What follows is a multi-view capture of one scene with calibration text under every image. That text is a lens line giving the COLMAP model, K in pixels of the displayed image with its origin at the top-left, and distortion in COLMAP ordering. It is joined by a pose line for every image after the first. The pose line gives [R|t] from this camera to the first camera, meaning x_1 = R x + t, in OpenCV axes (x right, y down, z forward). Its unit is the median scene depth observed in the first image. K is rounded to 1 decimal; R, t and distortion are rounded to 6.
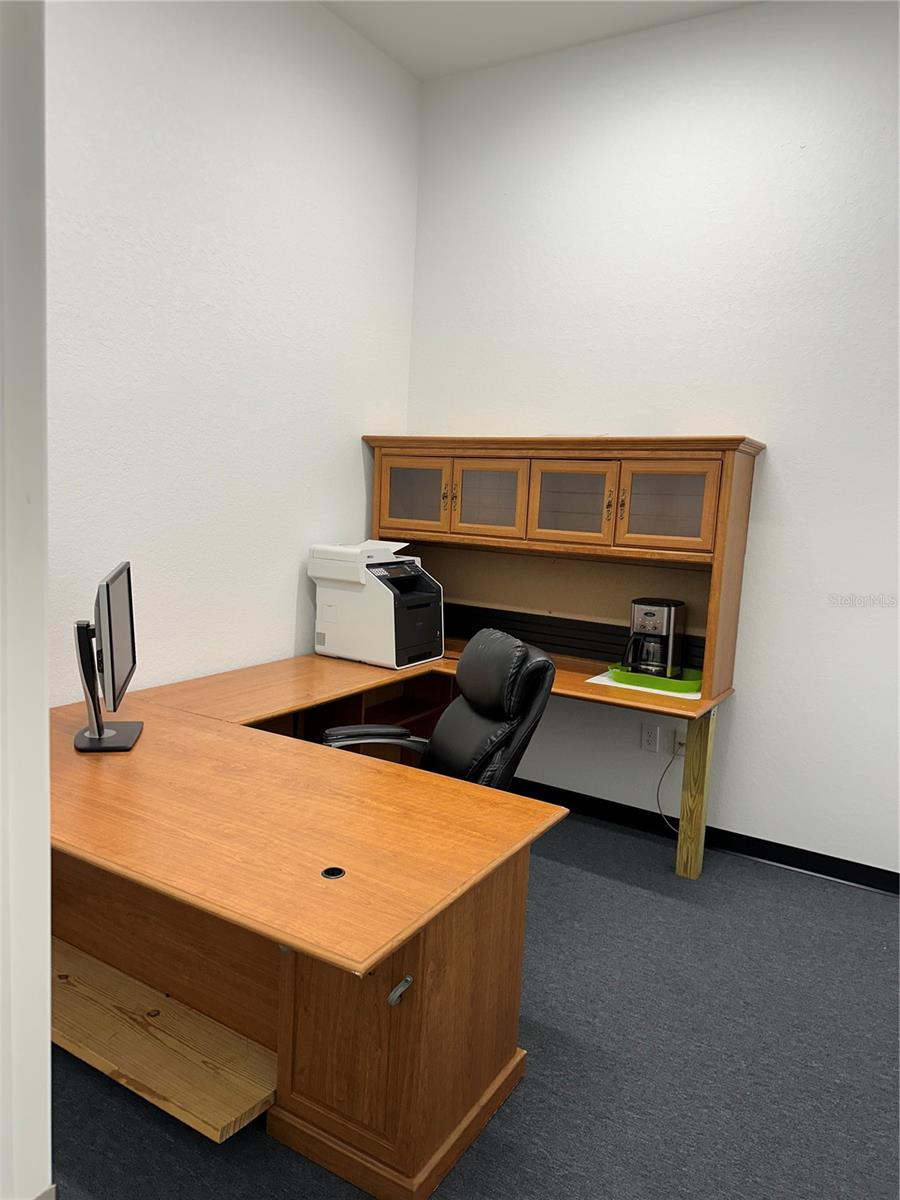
lens RADIAL K [[846.1, 0, 450.0], [0, 846.1, 600.0], [0, 0, 1]] dist [0.006654, -0.008521]
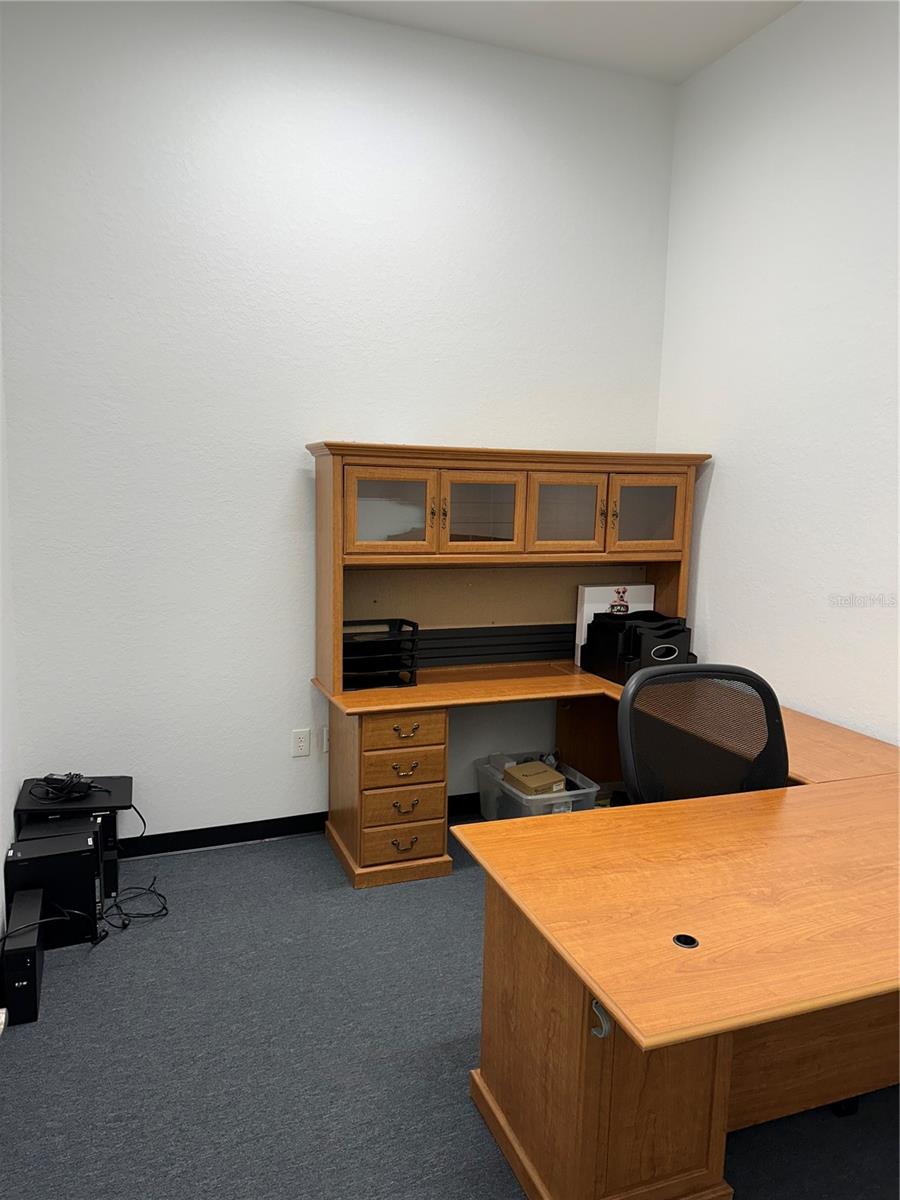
lens RADIAL K [[846.1, 0, 450.0], [0, 846.1, 600.0], [0, 0, 1]] dist [0.006654, -0.008521]
pose [[0.620696, -0.118136, 0.775100, -0.741319], [0.113134, 0.991733, 0.060556, -0.088932], [-0.775846, 0.050103, 0.628930, 0.463712]]
